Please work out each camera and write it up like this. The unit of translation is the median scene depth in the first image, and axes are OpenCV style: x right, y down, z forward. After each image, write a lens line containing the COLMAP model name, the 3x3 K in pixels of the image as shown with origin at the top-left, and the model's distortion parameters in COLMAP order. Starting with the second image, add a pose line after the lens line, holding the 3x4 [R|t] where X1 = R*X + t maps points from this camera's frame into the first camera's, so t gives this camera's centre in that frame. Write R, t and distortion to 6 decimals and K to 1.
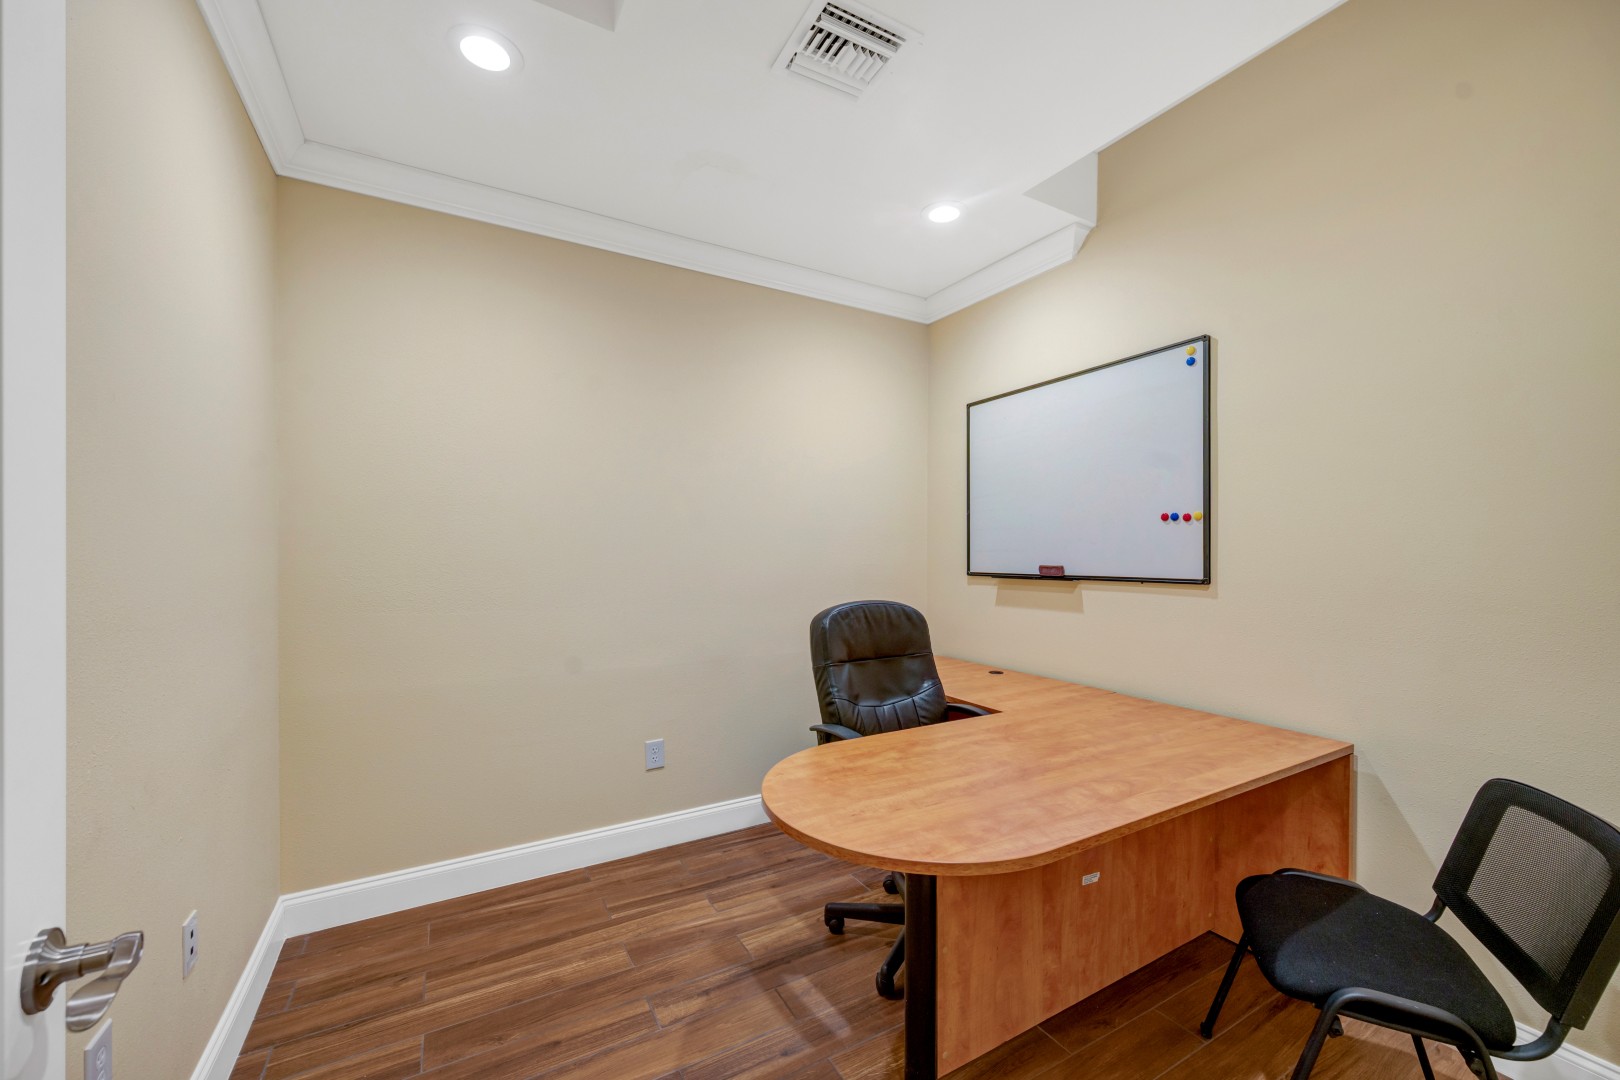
lens RADIAL K [[636.6, 0, 811.7], [0, 636.6, 547.8], [0, 0, 1]] dist [-0.001105, -0.000356]
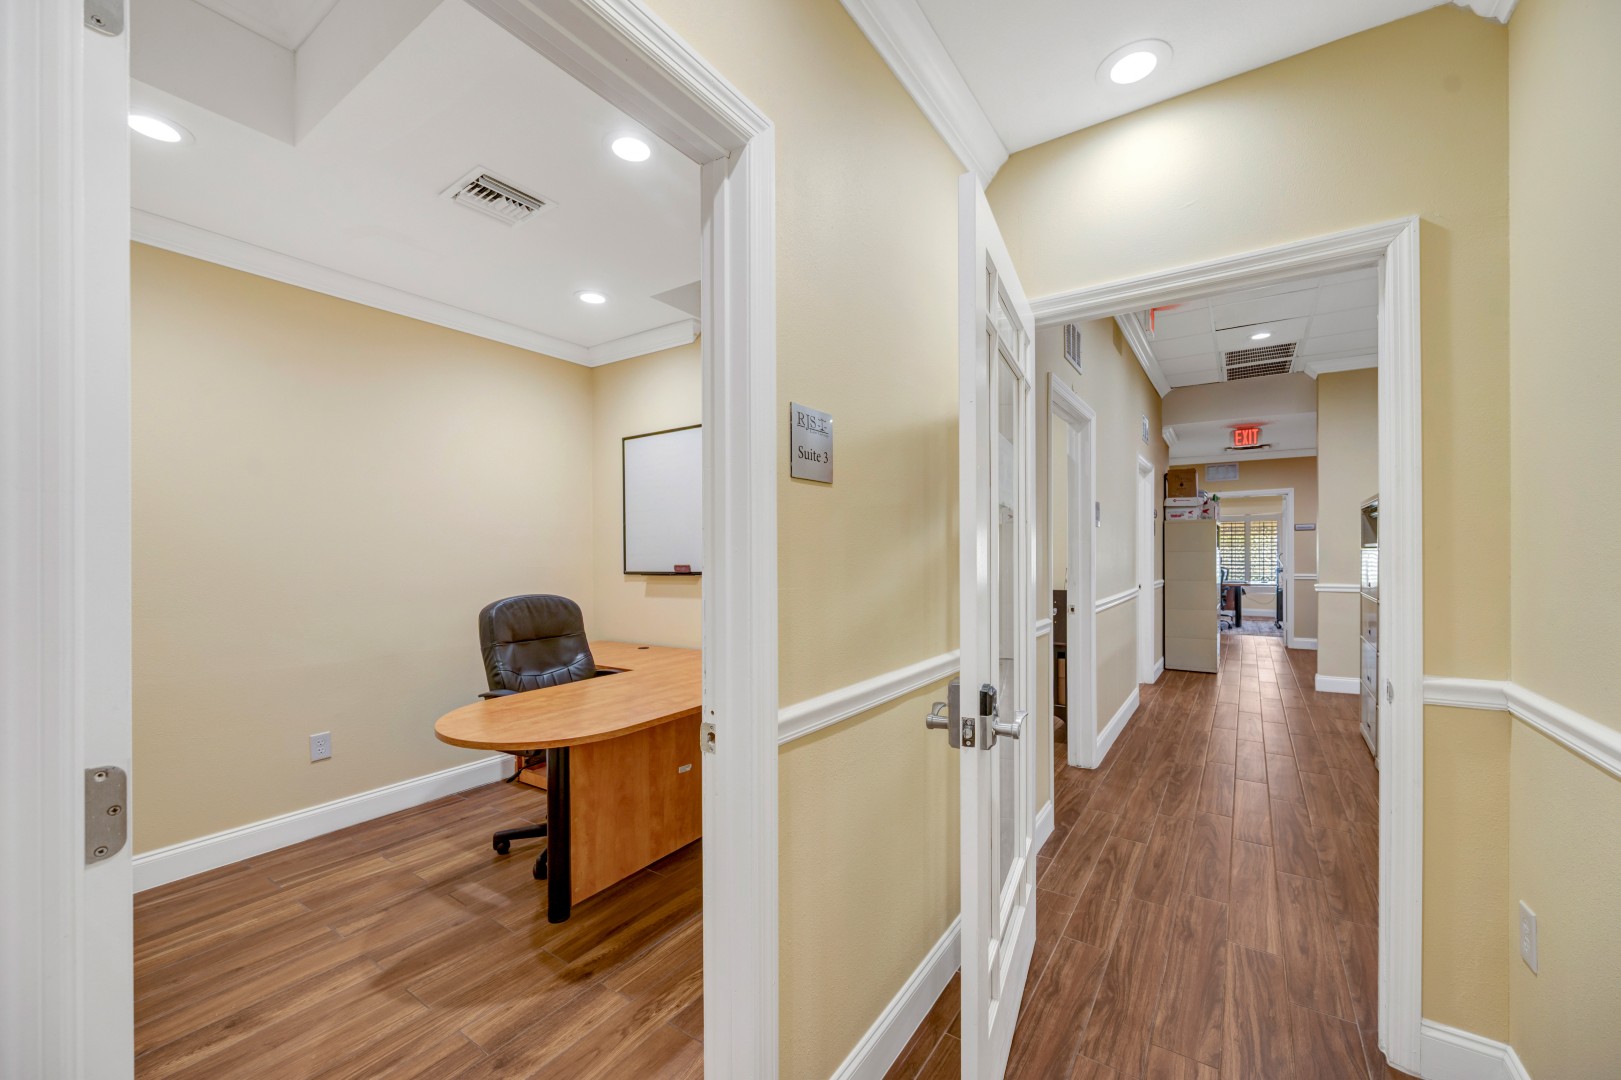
lens RADIAL K [[637.0, 0, 812.2], [0, 637.0, 547.8], [0, 0, 1]] dist [-0.001105, -0.000356]
pose [[0.897405, -0.007551, 0.441144, 0.035990], [0.010082, 0.999943, -0.003394, -0.001090], [-0.441093, 0.007493, 0.897430, -0.432440]]
